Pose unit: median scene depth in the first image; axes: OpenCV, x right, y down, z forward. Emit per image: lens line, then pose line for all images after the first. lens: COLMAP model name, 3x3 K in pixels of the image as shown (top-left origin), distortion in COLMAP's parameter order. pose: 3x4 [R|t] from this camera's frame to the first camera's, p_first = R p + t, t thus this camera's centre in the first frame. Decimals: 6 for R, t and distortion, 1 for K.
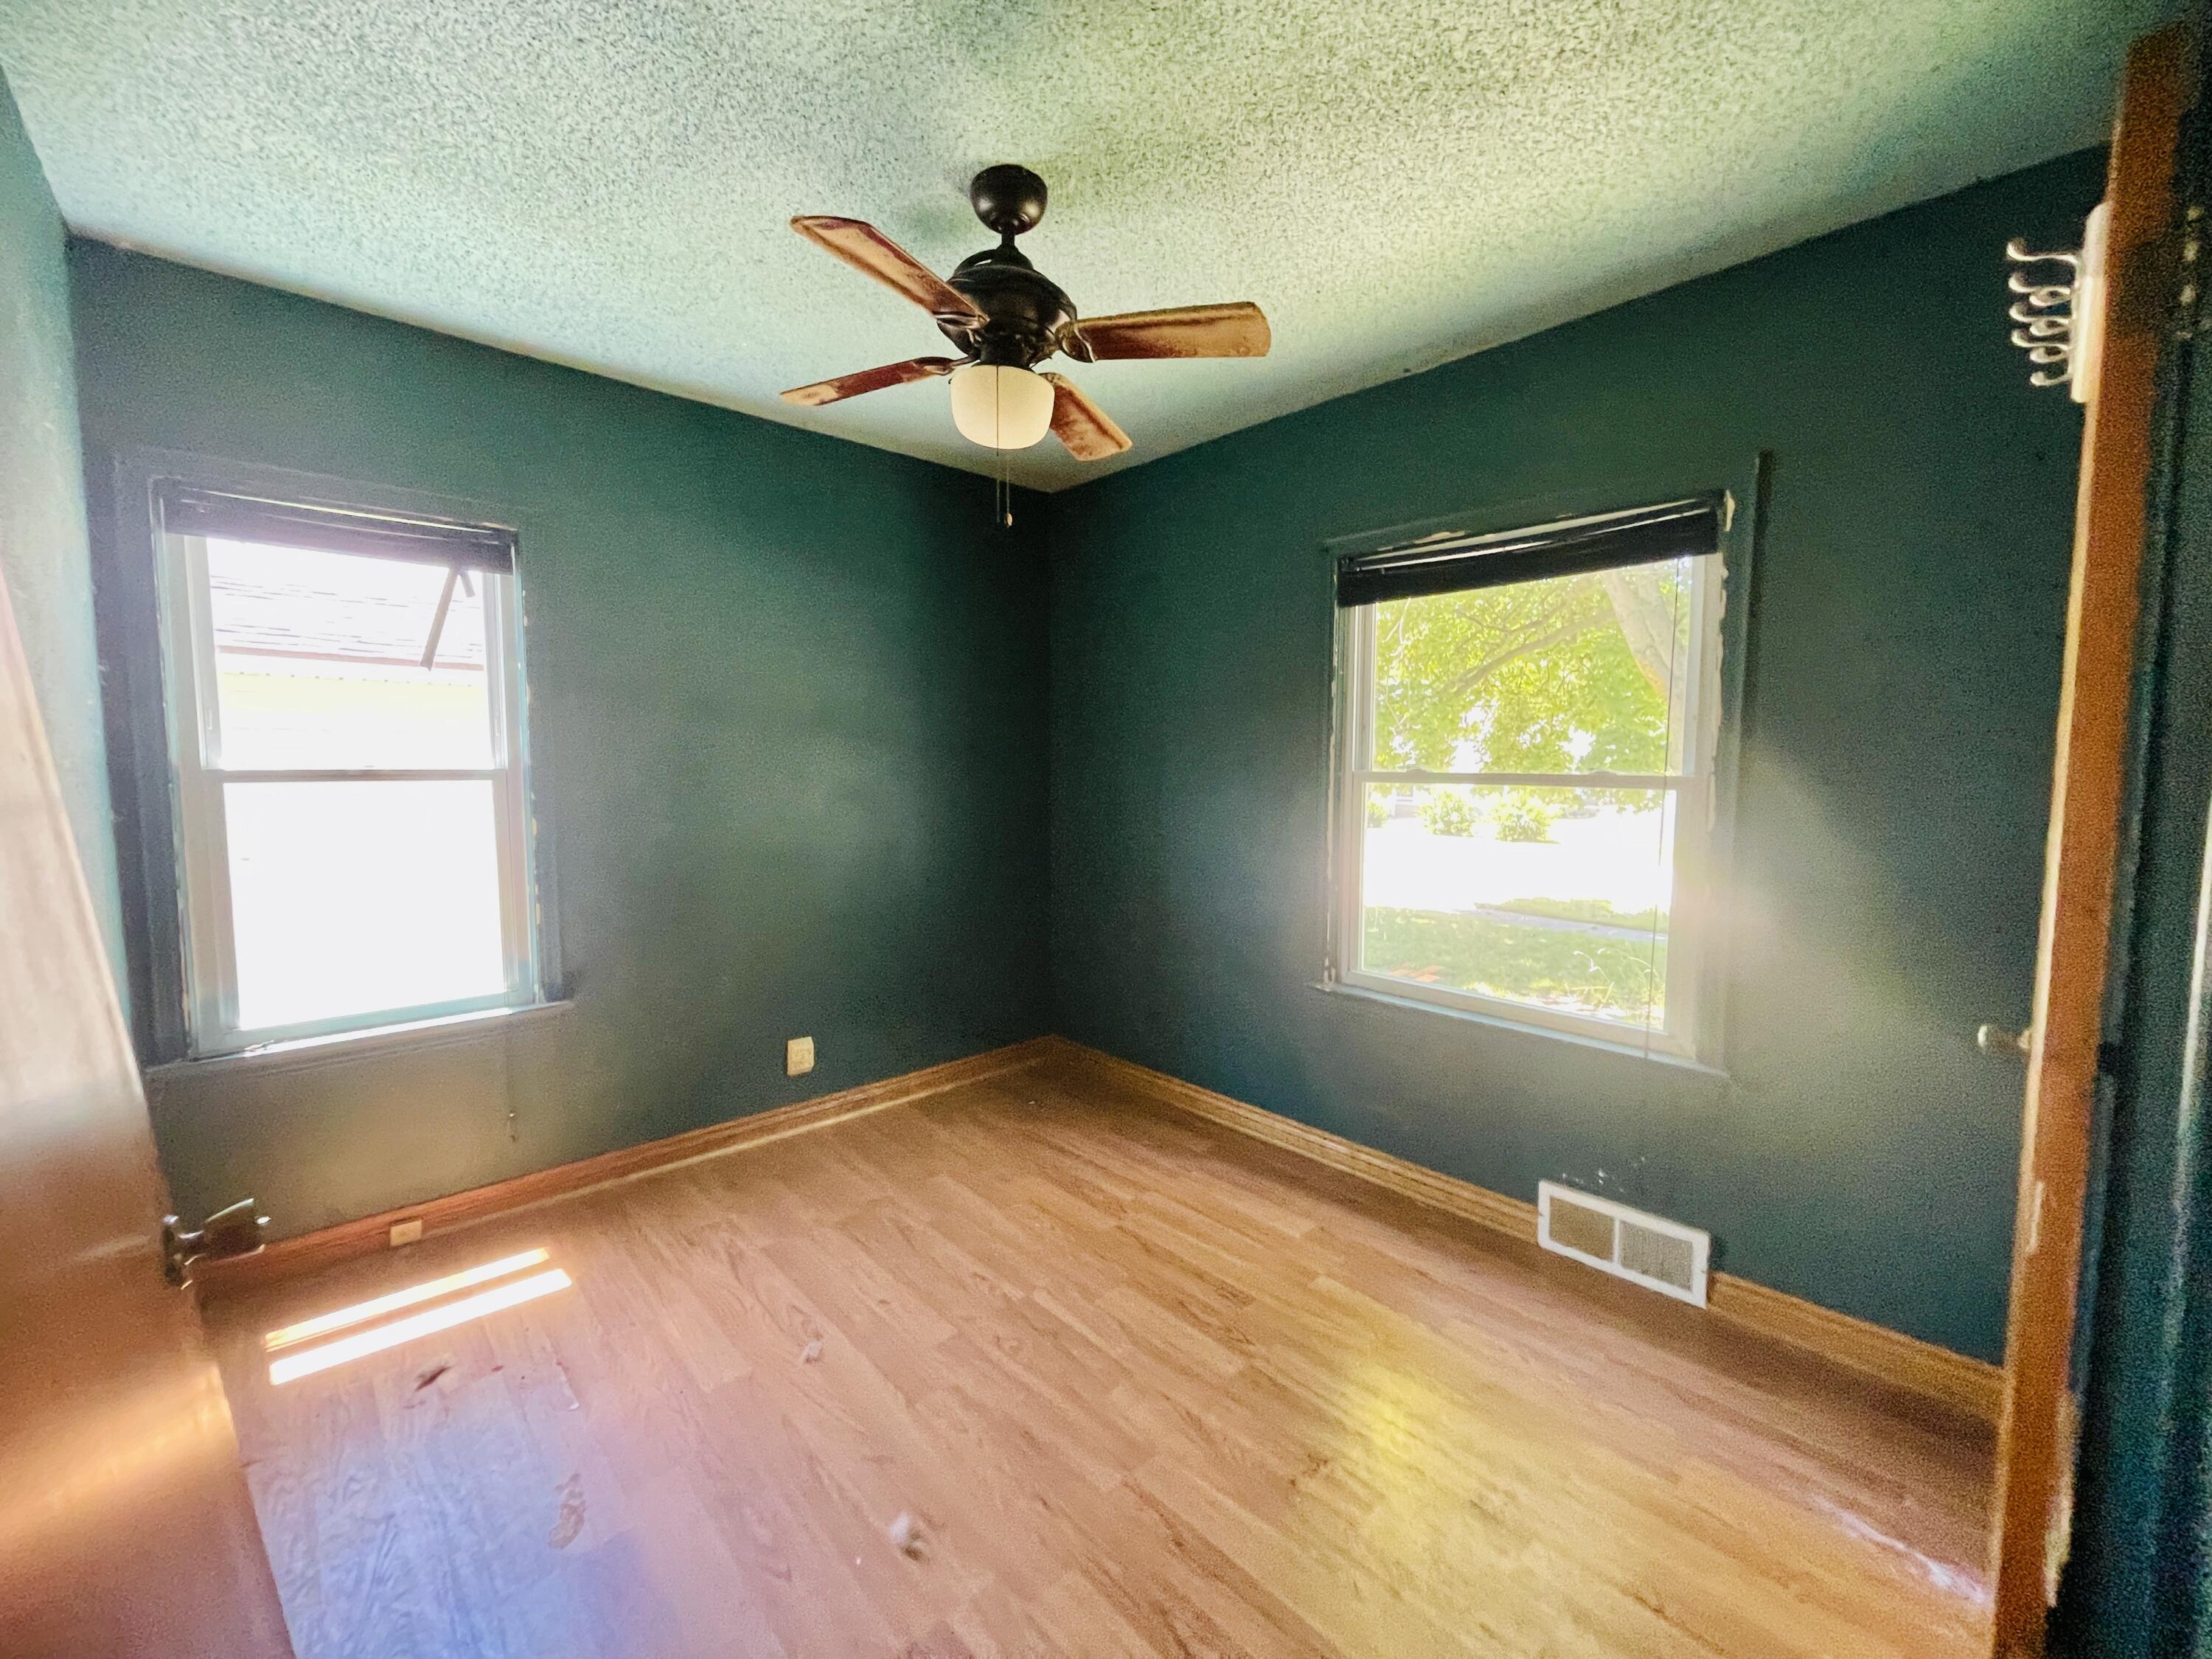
lens RADIAL K [[898.0, 0, 1113.2], [0, 898.0, 833.6], [0, 0, 1]] dist [-0.002482, -0.000451]
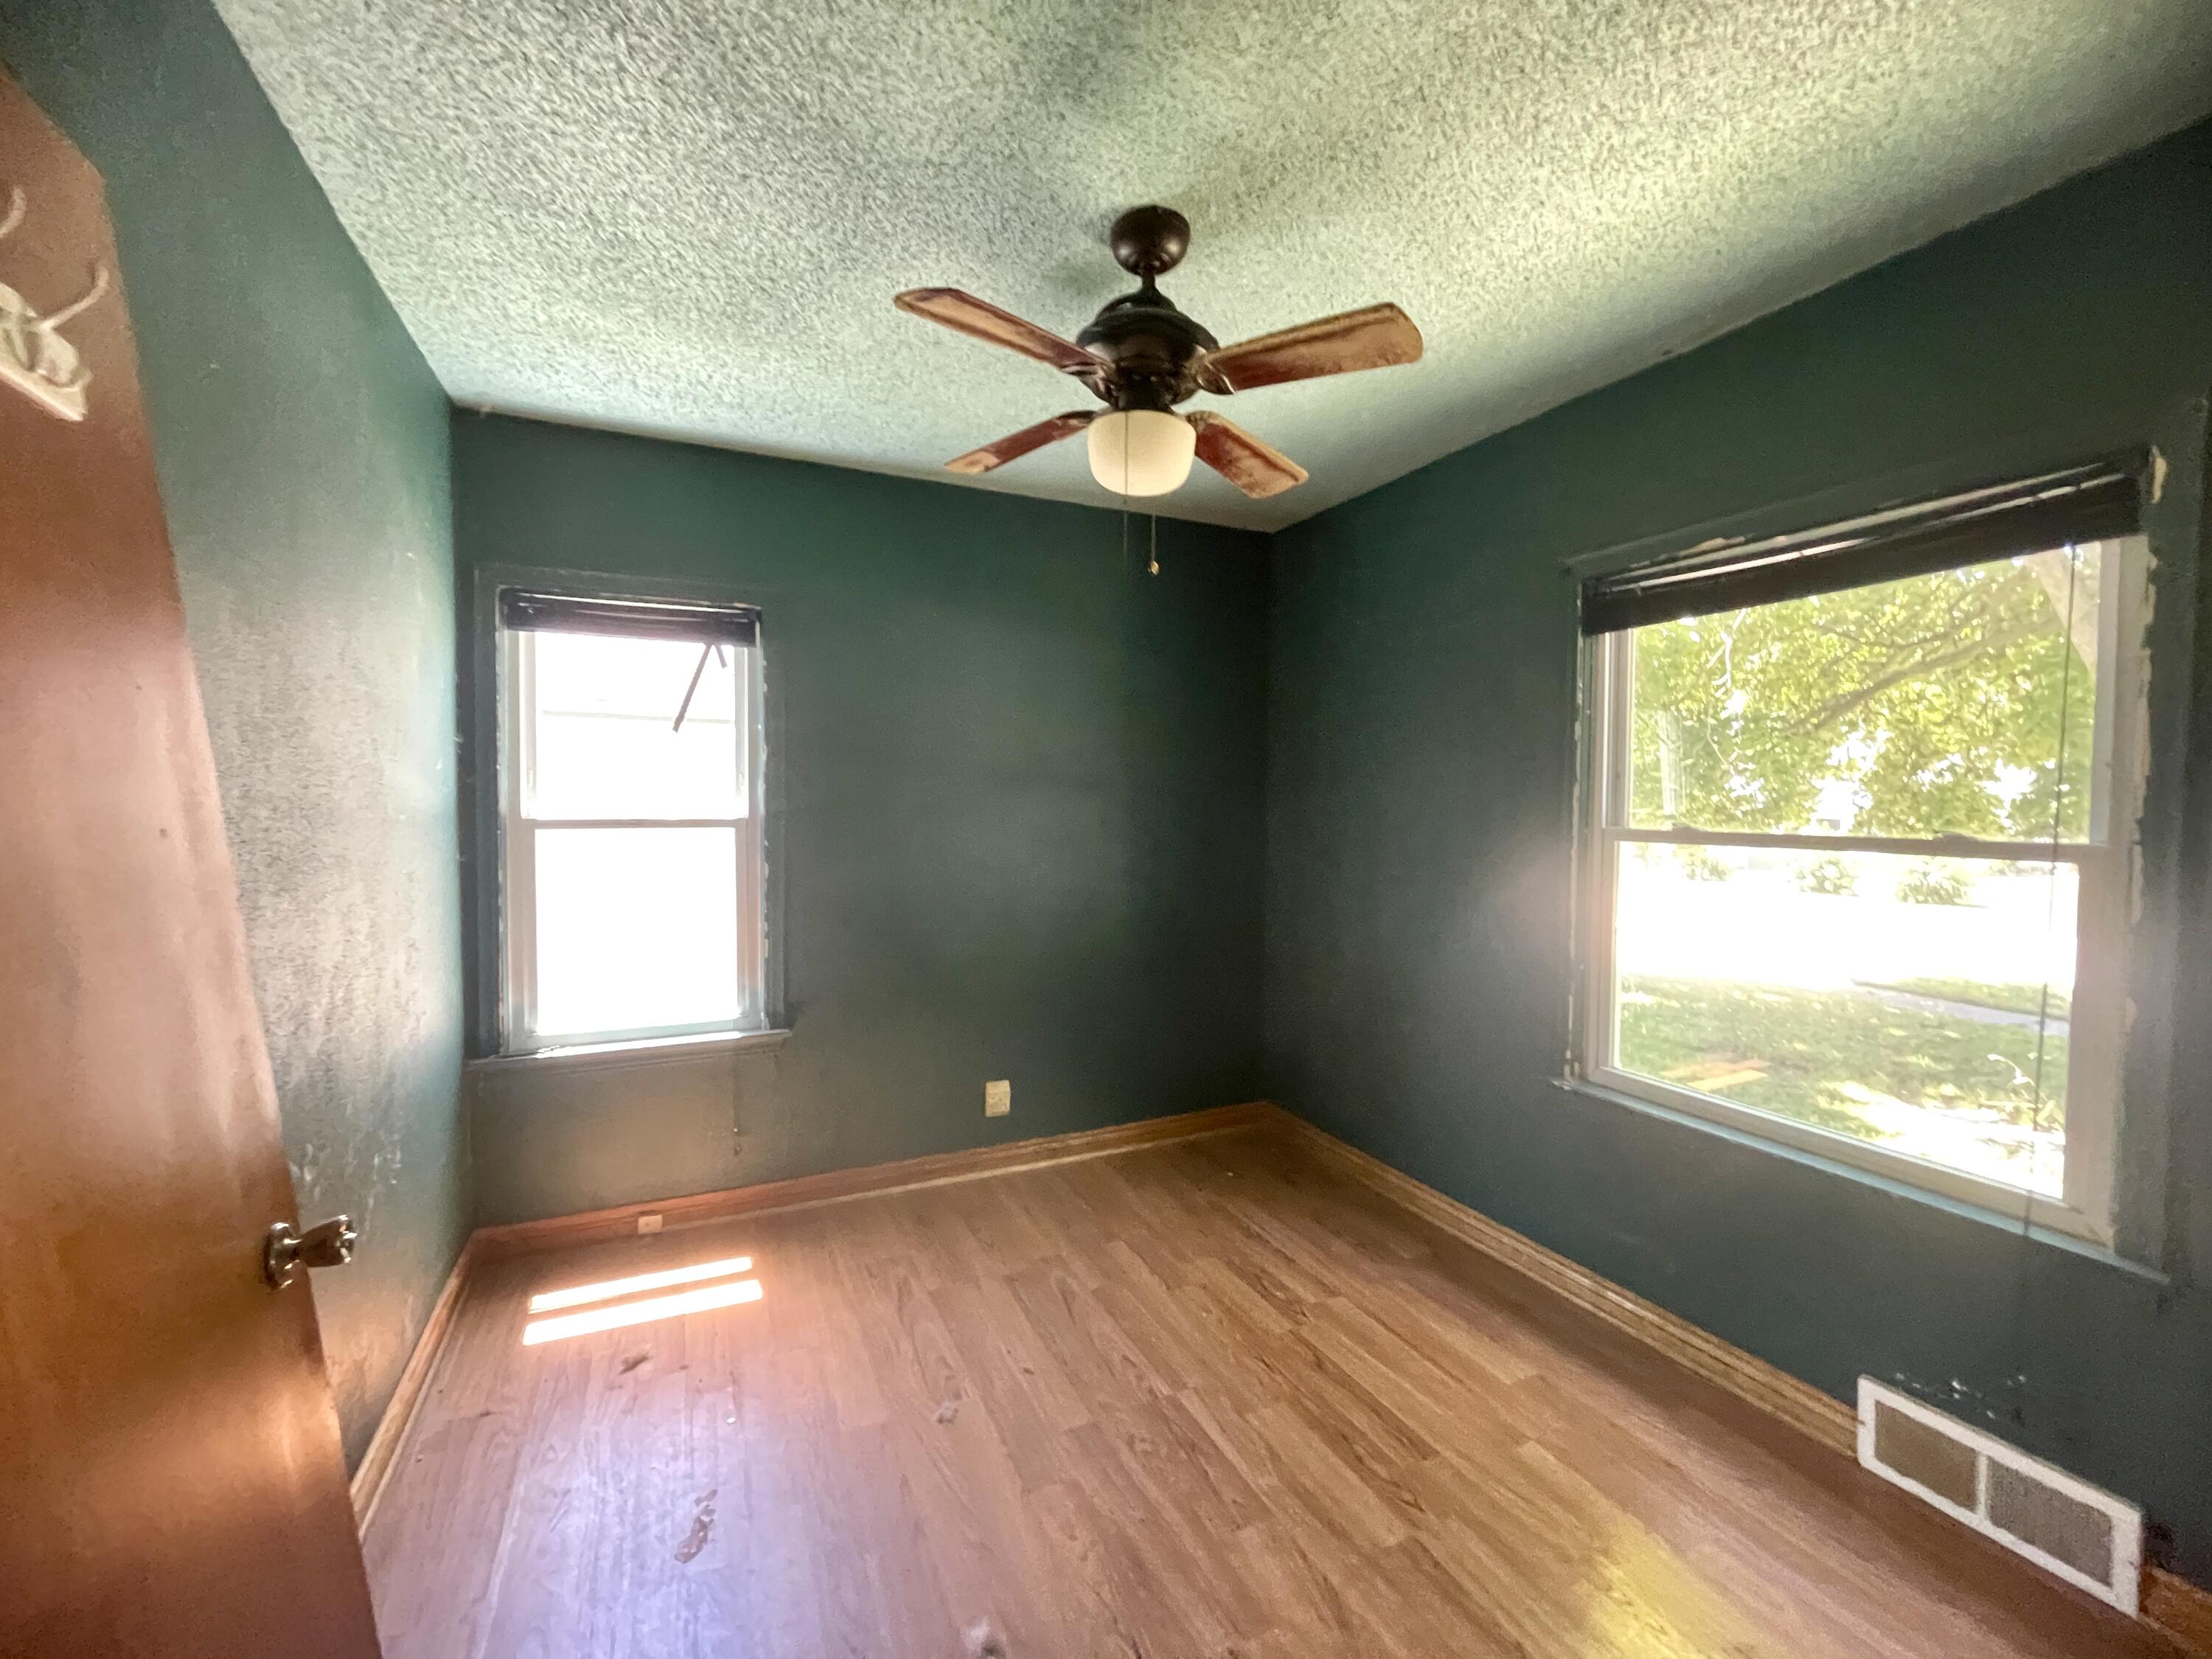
lens RADIAL K [[898.0, 0, 1113.2], [0, 898.0, 833.6], [0, 0, 1]] dist [-0.002482, -0.000451]
pose [[0.948850, 0.014731, -0.315385, 0.128712], [-0.028438, 0.998838, -0.038905, -0.024809], [0.314445, 0.045884, 0.948166, 0.080024]]
